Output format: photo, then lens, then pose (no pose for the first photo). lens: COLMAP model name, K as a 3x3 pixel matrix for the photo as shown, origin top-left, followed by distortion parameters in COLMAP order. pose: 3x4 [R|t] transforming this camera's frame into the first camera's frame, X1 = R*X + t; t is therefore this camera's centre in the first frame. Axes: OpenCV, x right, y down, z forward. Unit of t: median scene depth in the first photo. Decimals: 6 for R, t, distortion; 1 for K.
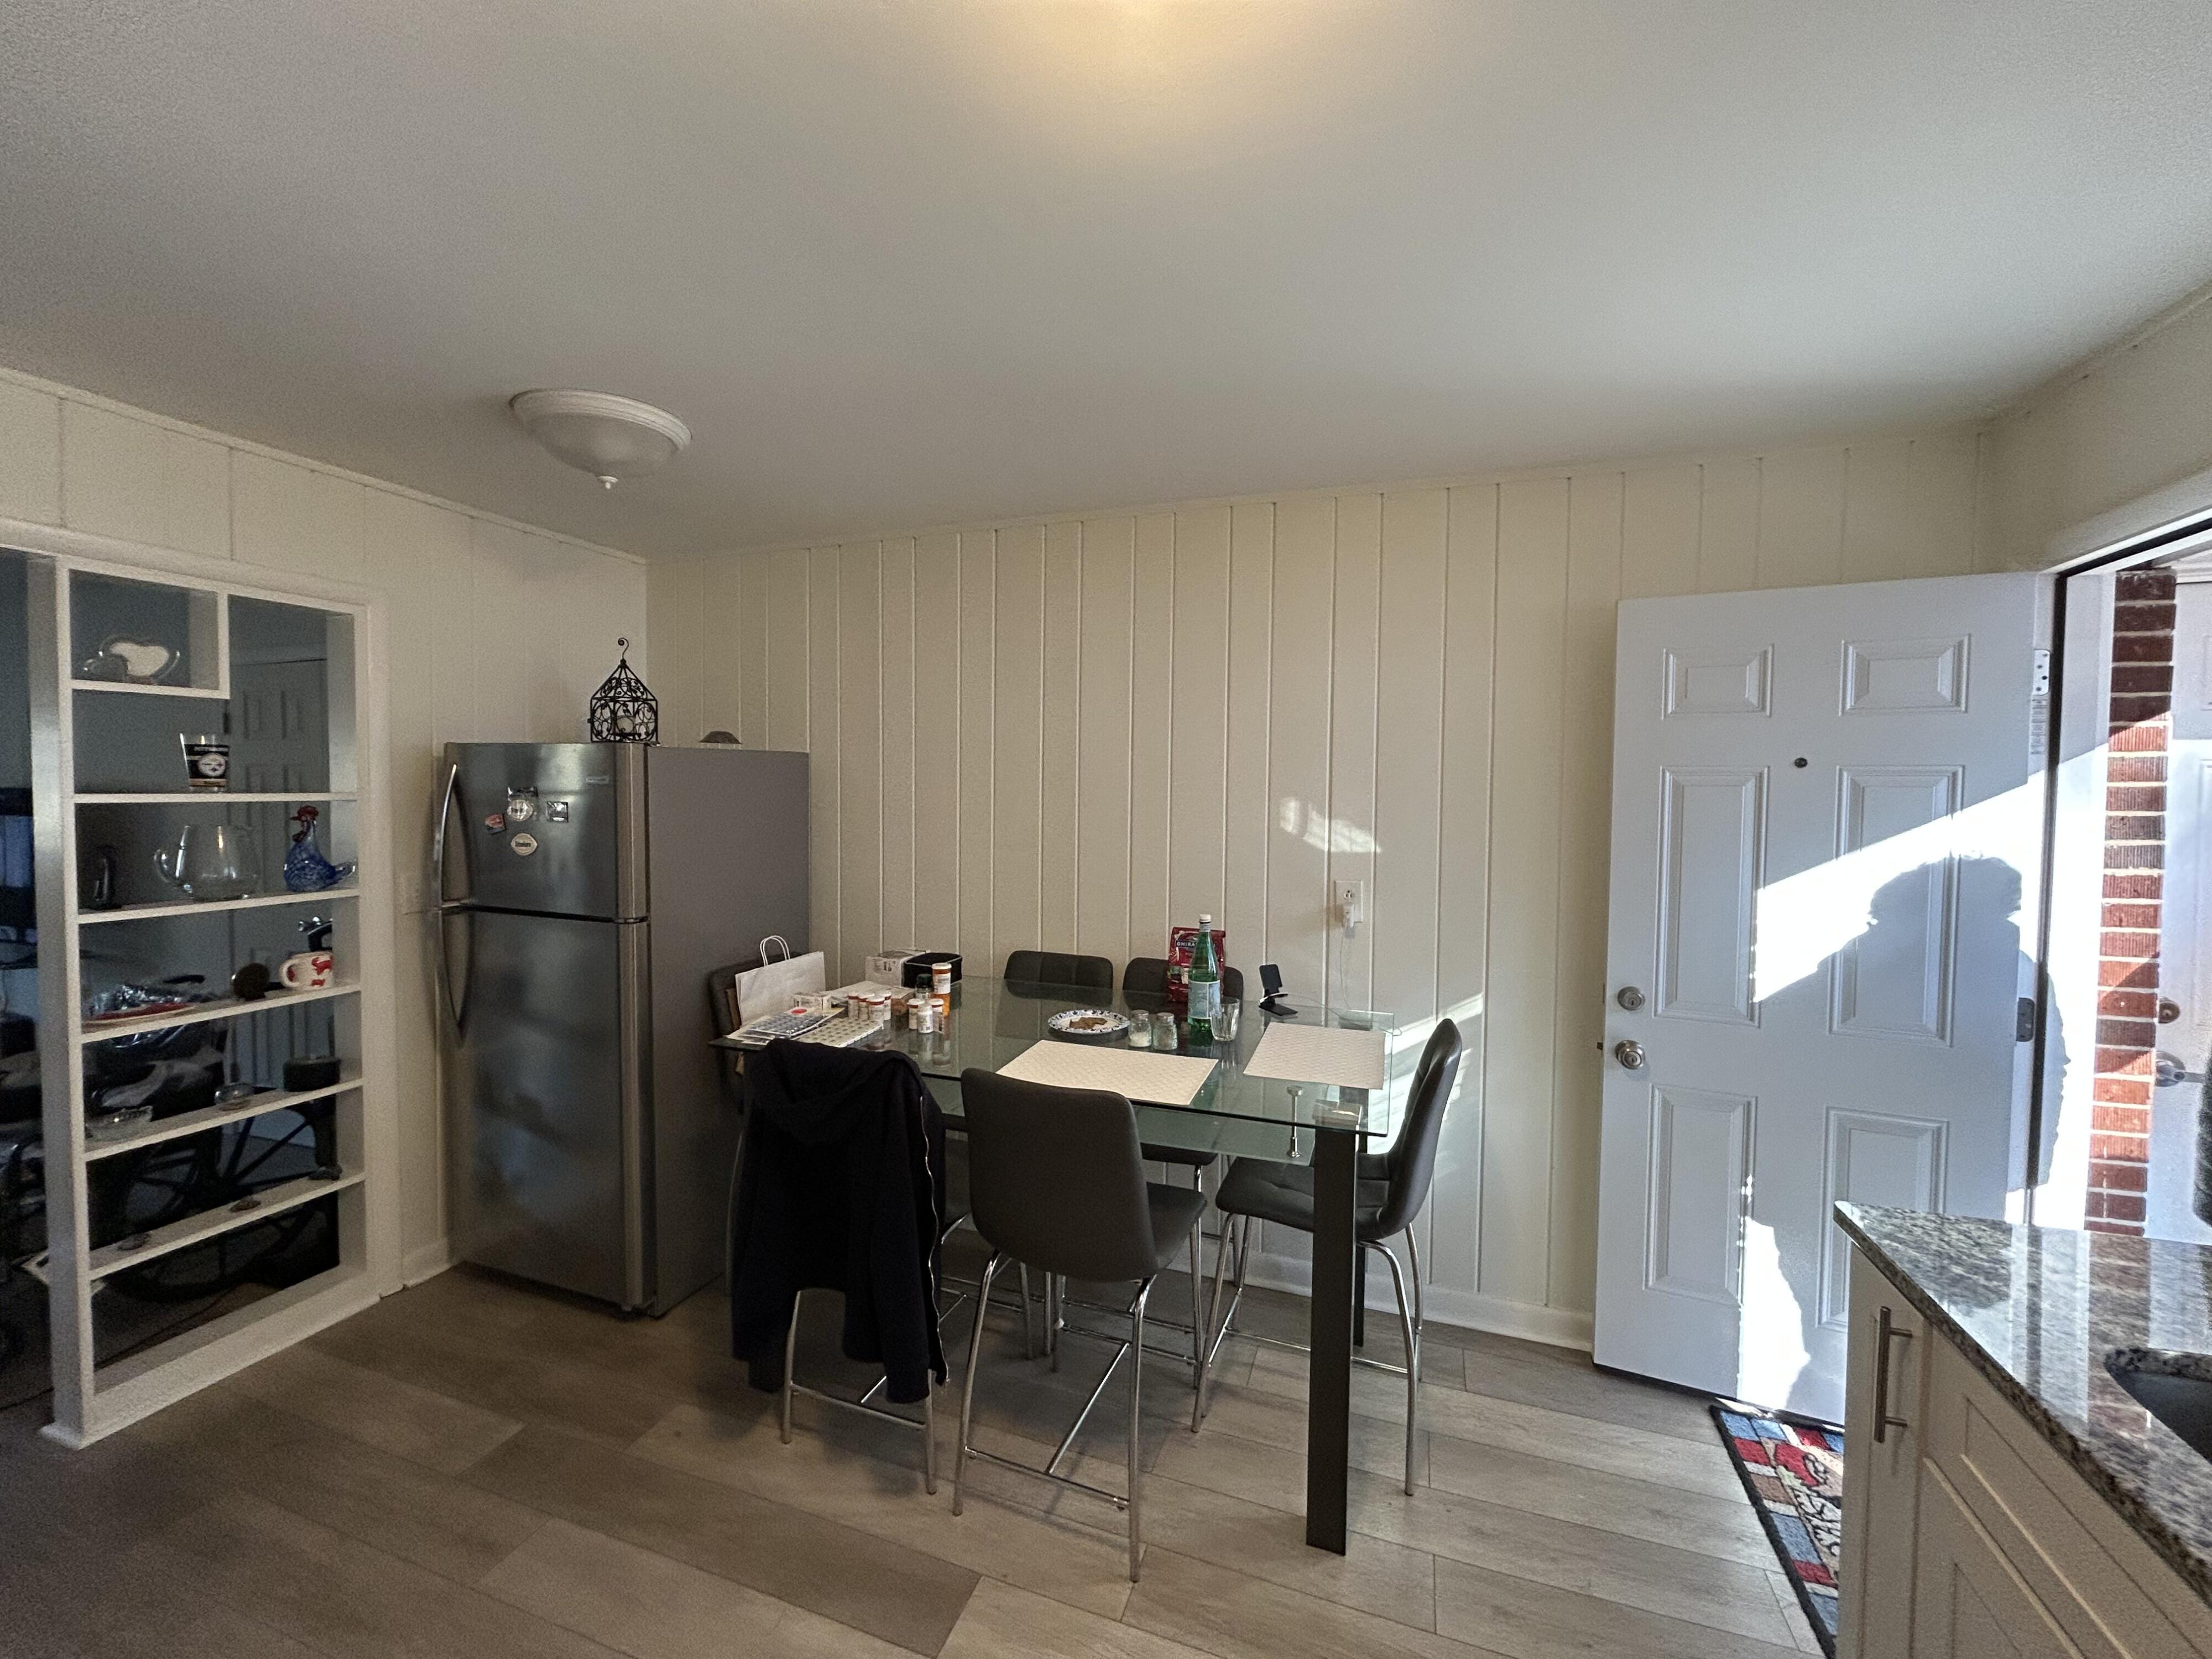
lens RADIAL K [[891.4, 0, 1105.5], [0, 891.4, 829.3], [0, 0, 1]] dist [-0.000064, -0.000240]
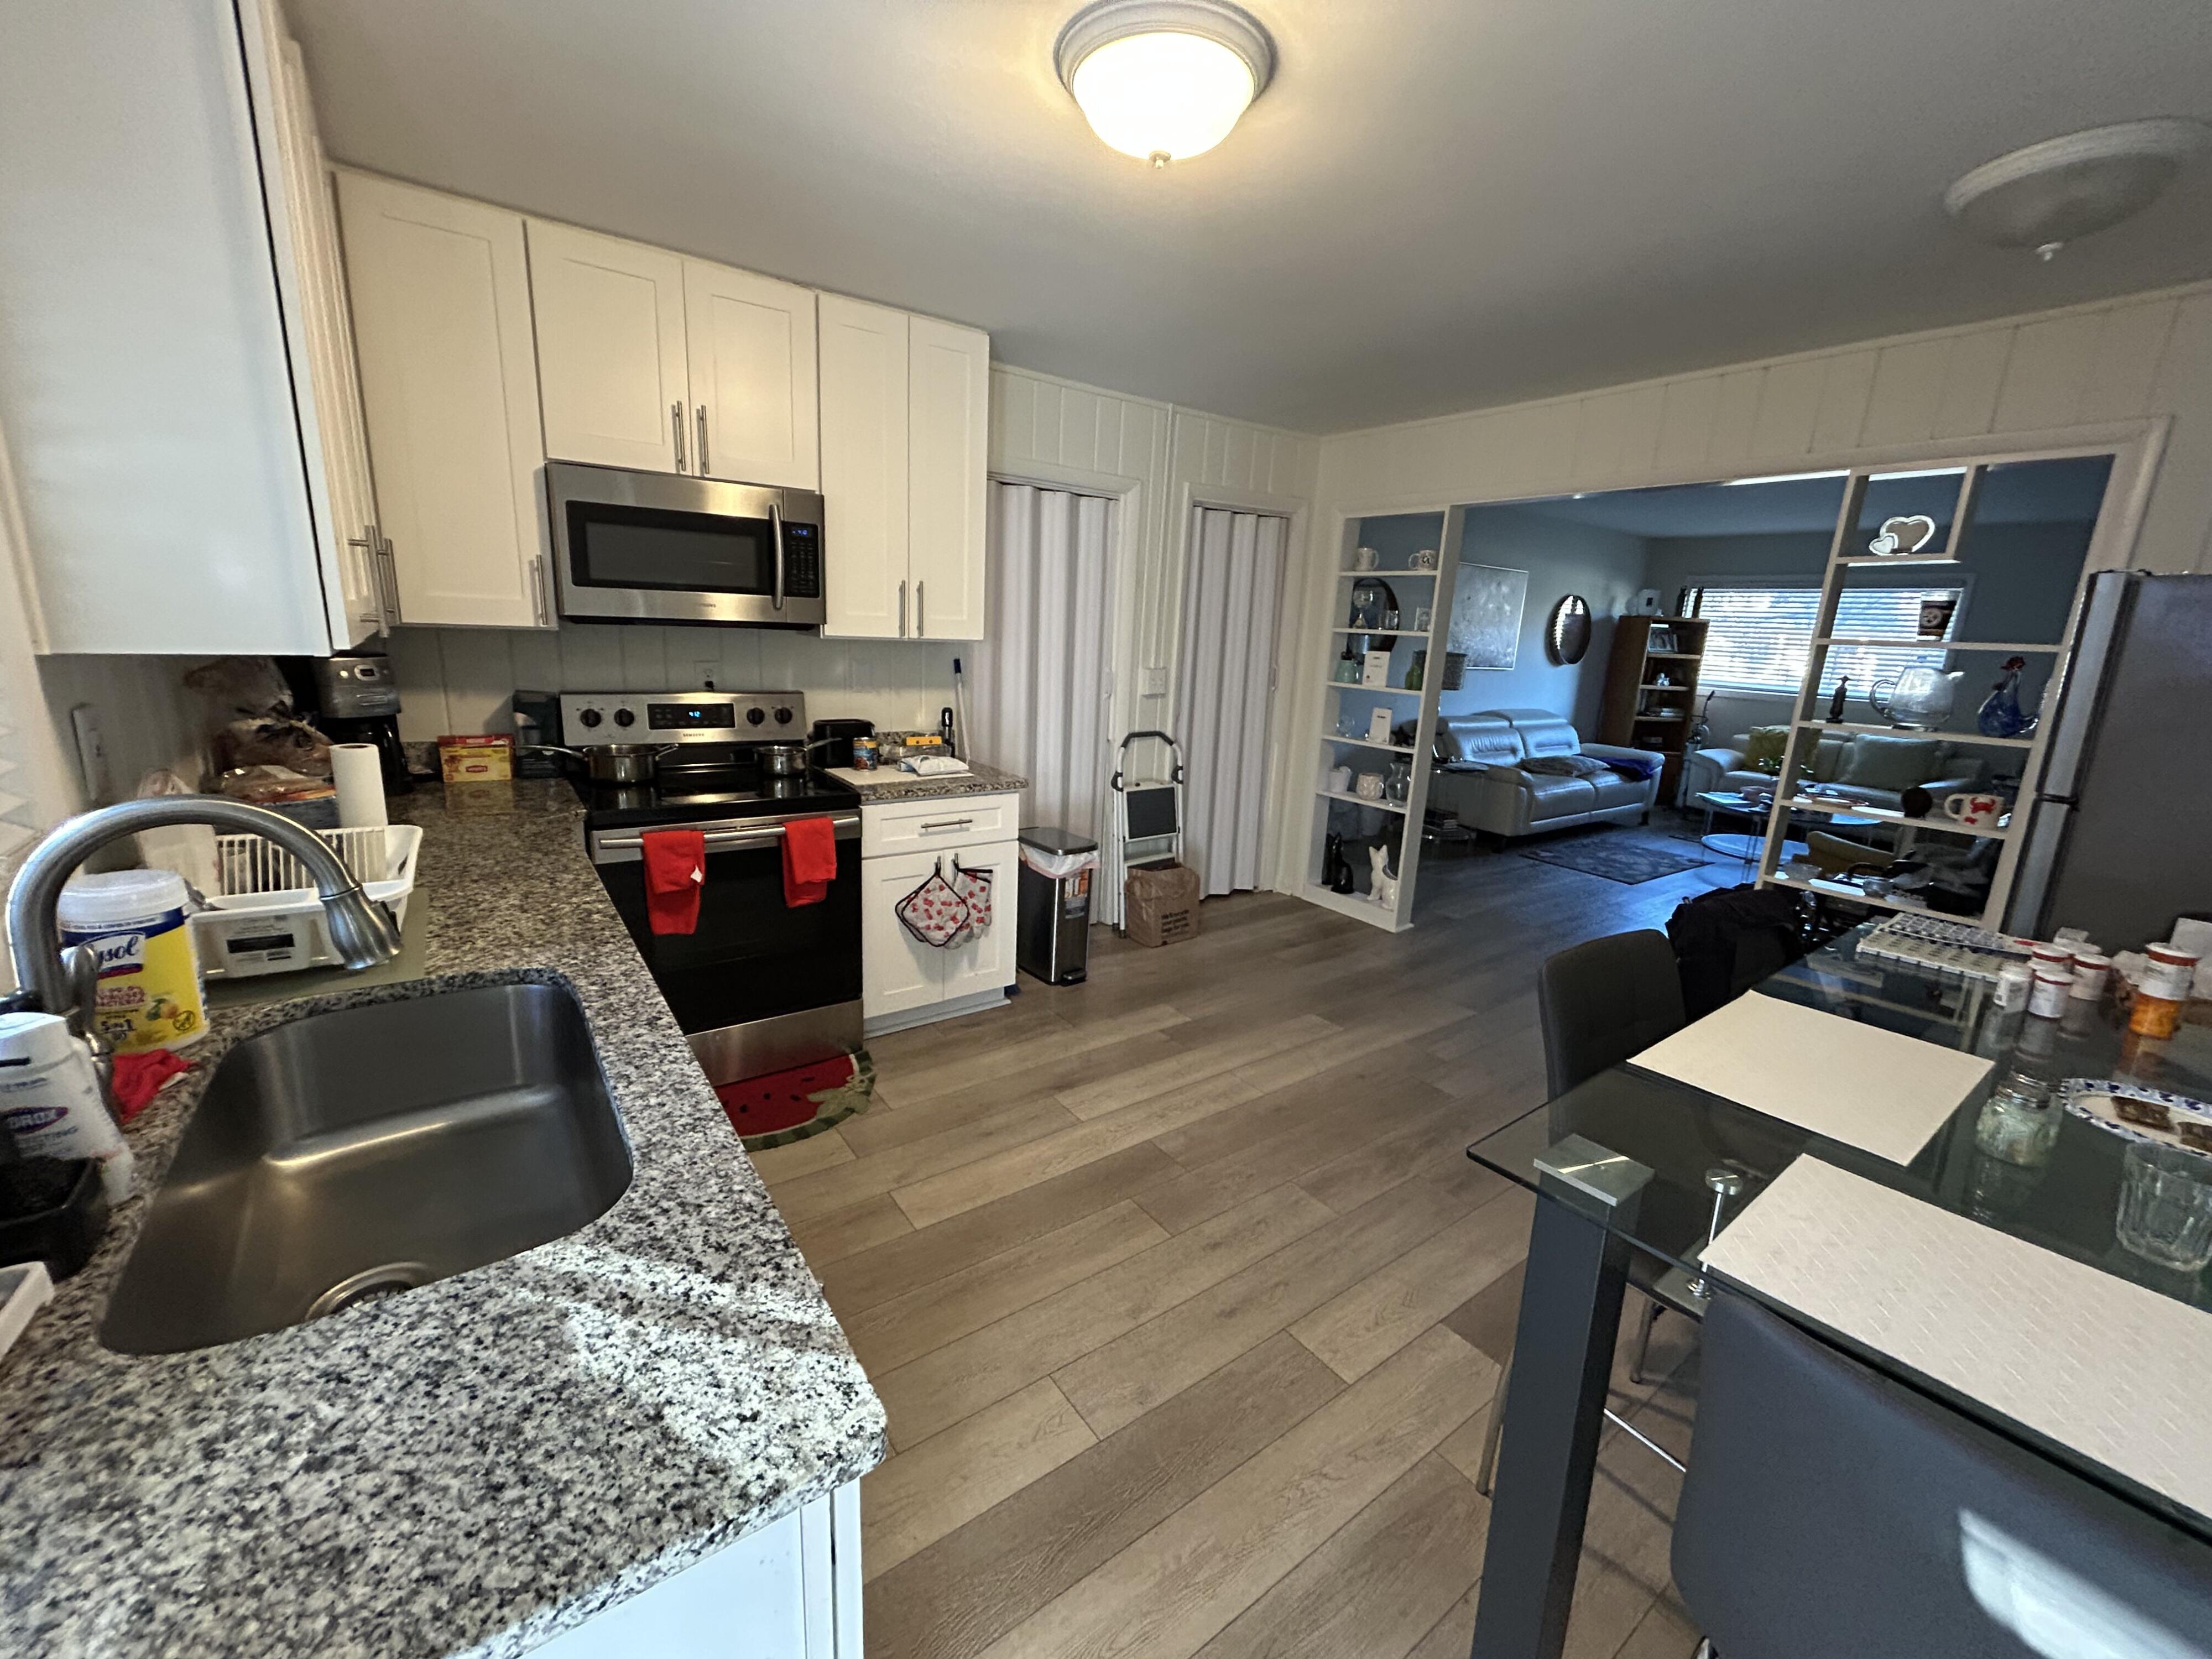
lens RADIAL K [[891.4, 0, 1104.4], [0, 891.4, 821.5], [0, 0, 1]] dist [-0.000064, -0.000240]
pose [[-0.563316, 0.151975, -0.812145, 0.655803], [-0.082278, 0.967735, 0.238159, 0.001372], [0.822135, 0.200980, -0.532636, 0.771927]]
